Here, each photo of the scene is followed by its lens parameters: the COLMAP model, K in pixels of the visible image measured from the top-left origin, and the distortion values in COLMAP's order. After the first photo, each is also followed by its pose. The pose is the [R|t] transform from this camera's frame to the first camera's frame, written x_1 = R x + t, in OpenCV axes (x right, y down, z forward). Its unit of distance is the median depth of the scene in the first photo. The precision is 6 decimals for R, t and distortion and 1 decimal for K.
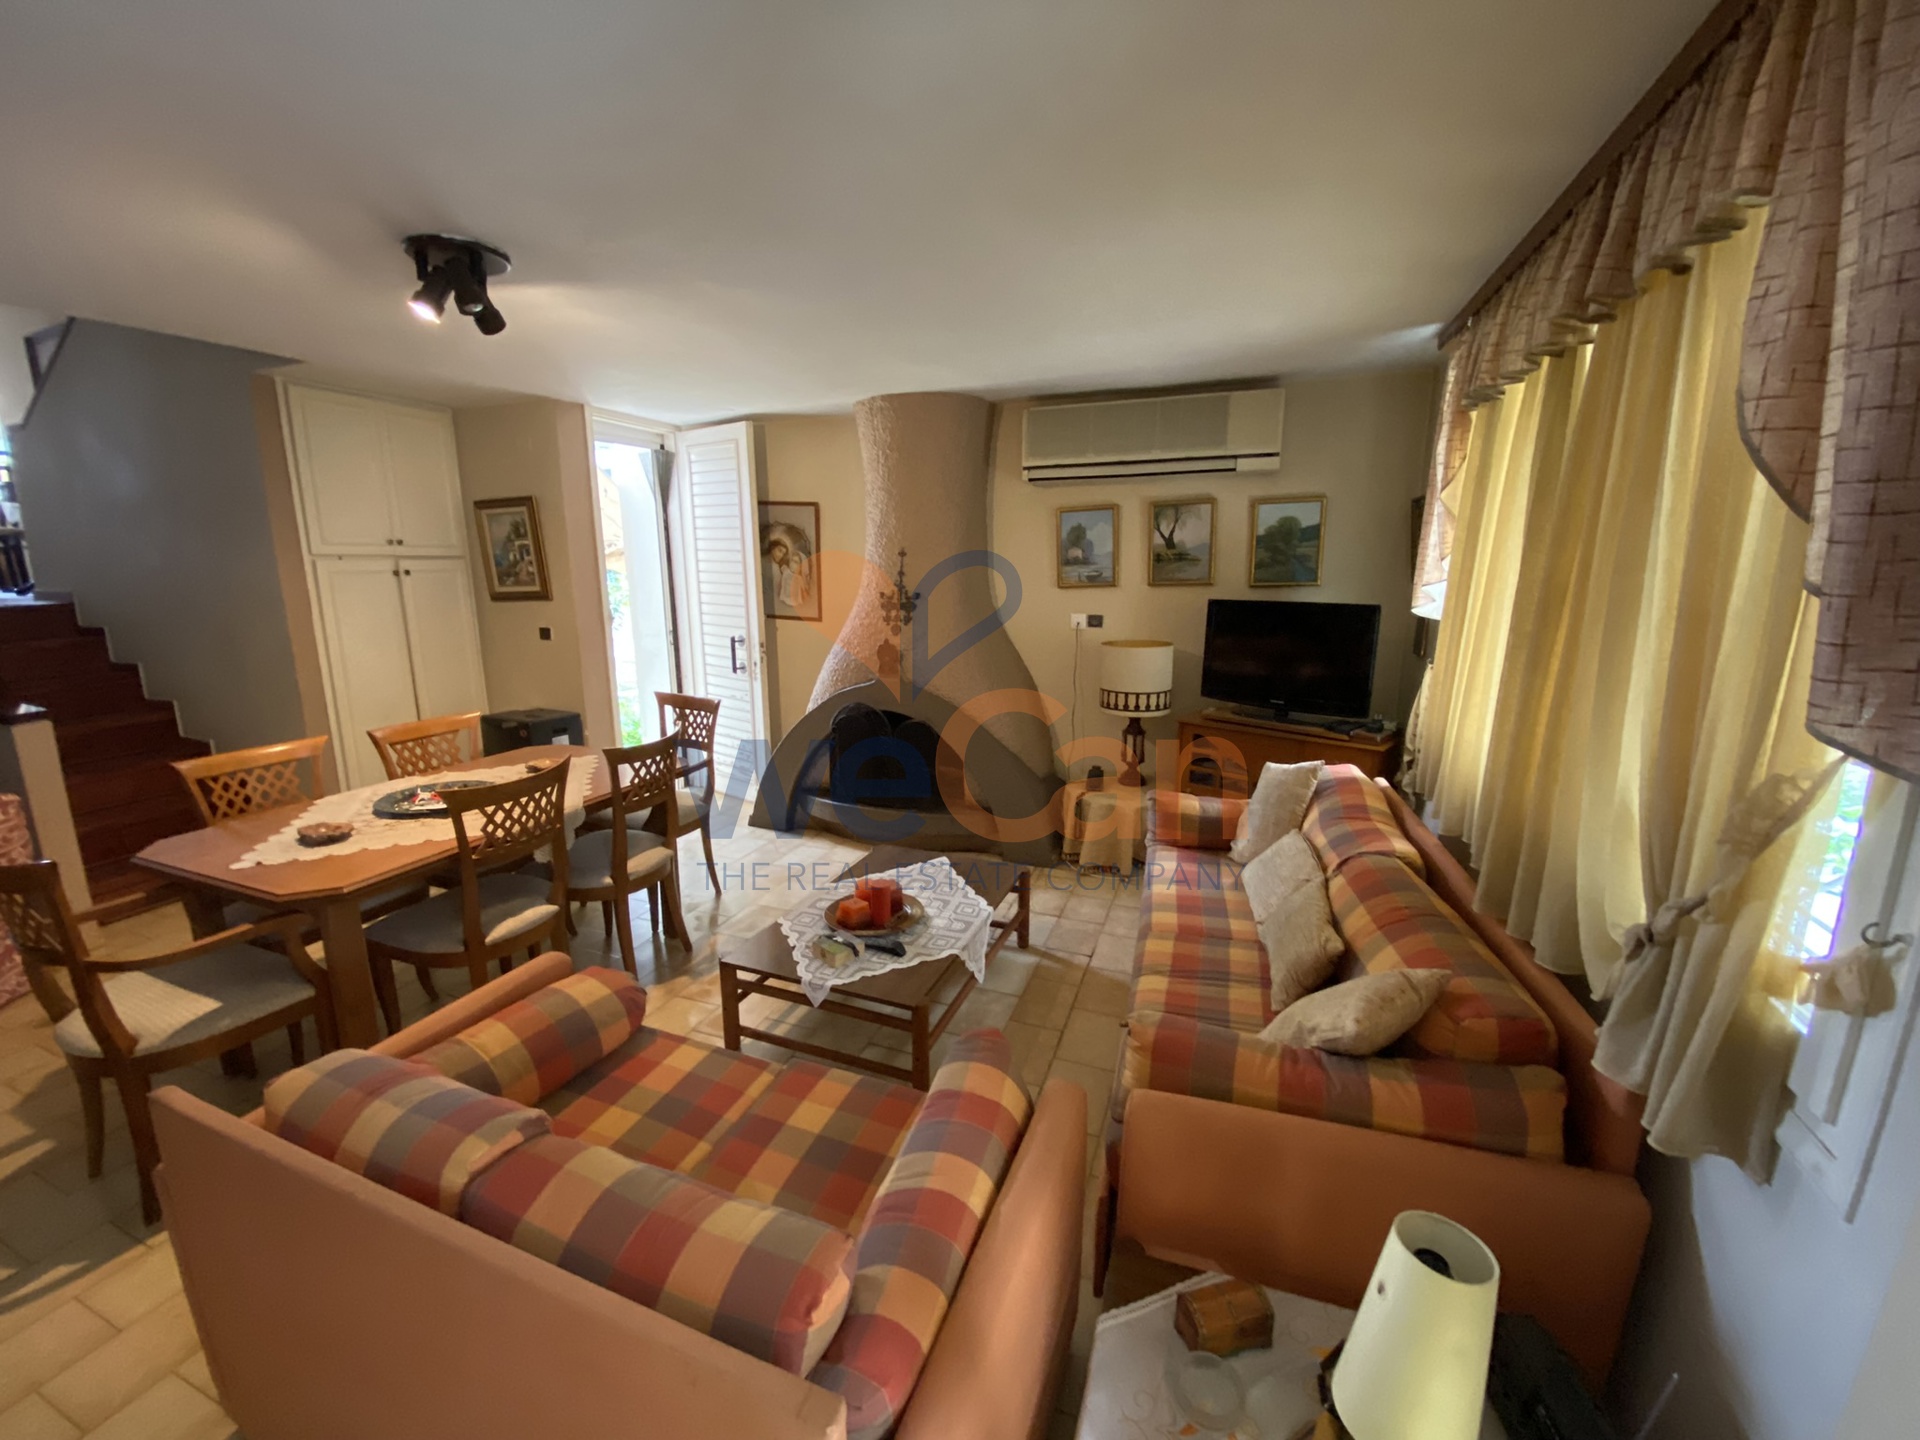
lens RADIAL K [[784.8, 0, 955.9], [0, 784.8, 722.0], [0, 0, 1]] dist [0.055221, -0.038185]
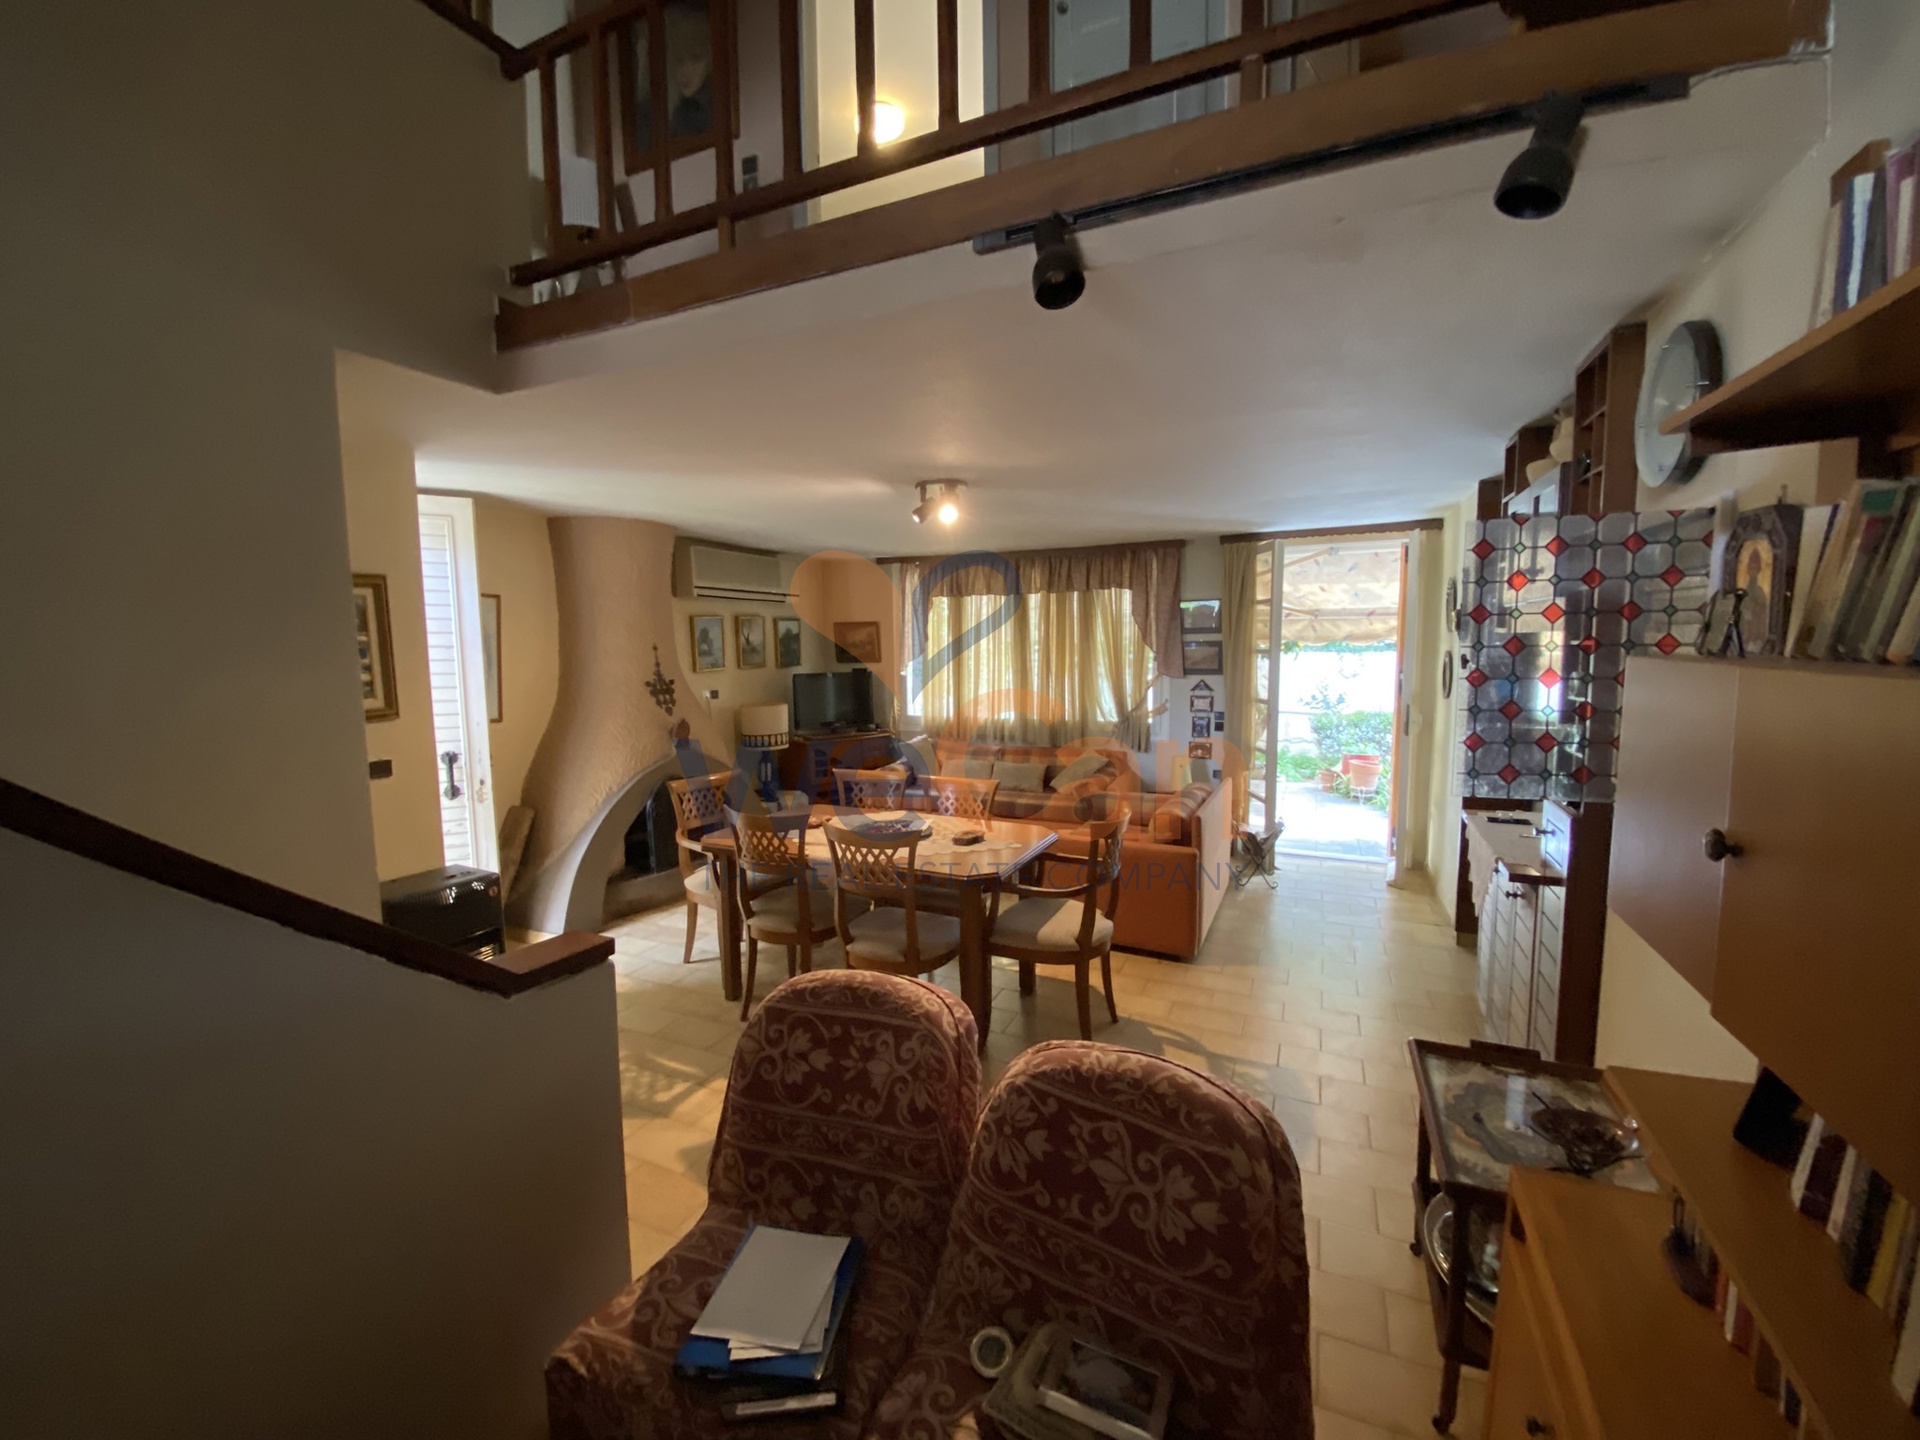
lens RADIAL K [[784.8, 0, 955.9], [0, 784.8, 722.0], [0, 0, 1]] dist [0.055221, -0.038185]
pose [[0.036541, -0.096181, 0.994693, -1.288094], [0.207731, 0.974347, 0.086582, -0.118709], [-0.977503, 0.203465, 0.055583, 0.534559]]
